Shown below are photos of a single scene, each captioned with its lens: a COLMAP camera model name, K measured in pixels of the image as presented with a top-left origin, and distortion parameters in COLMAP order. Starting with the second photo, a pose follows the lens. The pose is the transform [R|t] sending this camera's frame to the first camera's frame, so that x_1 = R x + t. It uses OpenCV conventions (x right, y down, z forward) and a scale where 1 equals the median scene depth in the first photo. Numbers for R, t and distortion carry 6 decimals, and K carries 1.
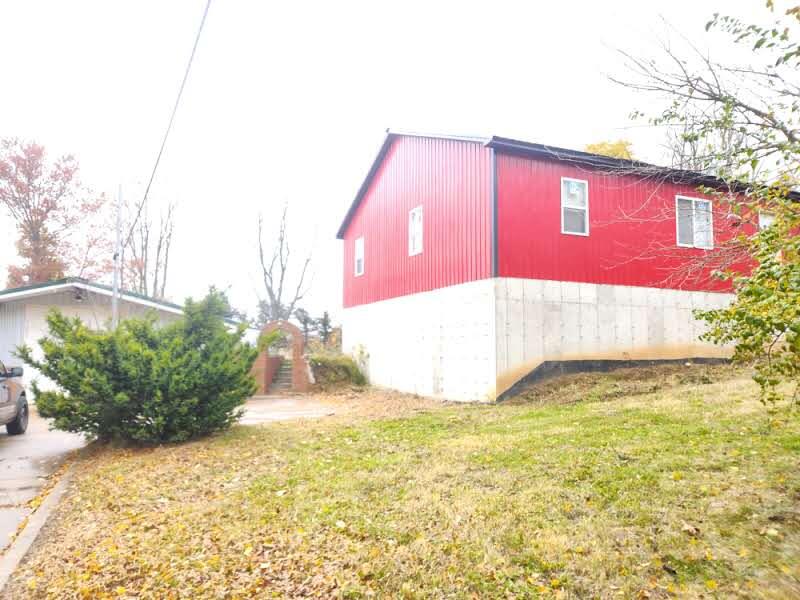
lens RADIAL K [[527.5, 0, 399.9], [0, 527.5, 303.5], [0, 0, 1]] dist [0.039986, -0.036630]
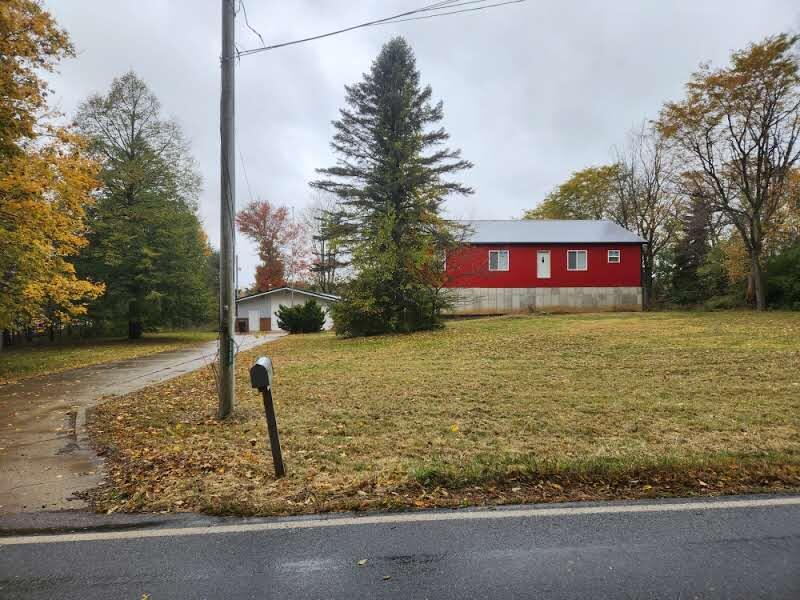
lens RADIAL K [[527.5, 0, 399.3], [0, 527.5, 303.7], [0, 0, 1]] dist [0.039986, -0.036630]
pose [[0.938159, -0.021543, -0.345534, 0.366775], [0.050699, 0.995851, 0.075565, -0.055036], [0.342472, -0.088410, 0.935359, -0.564274]]
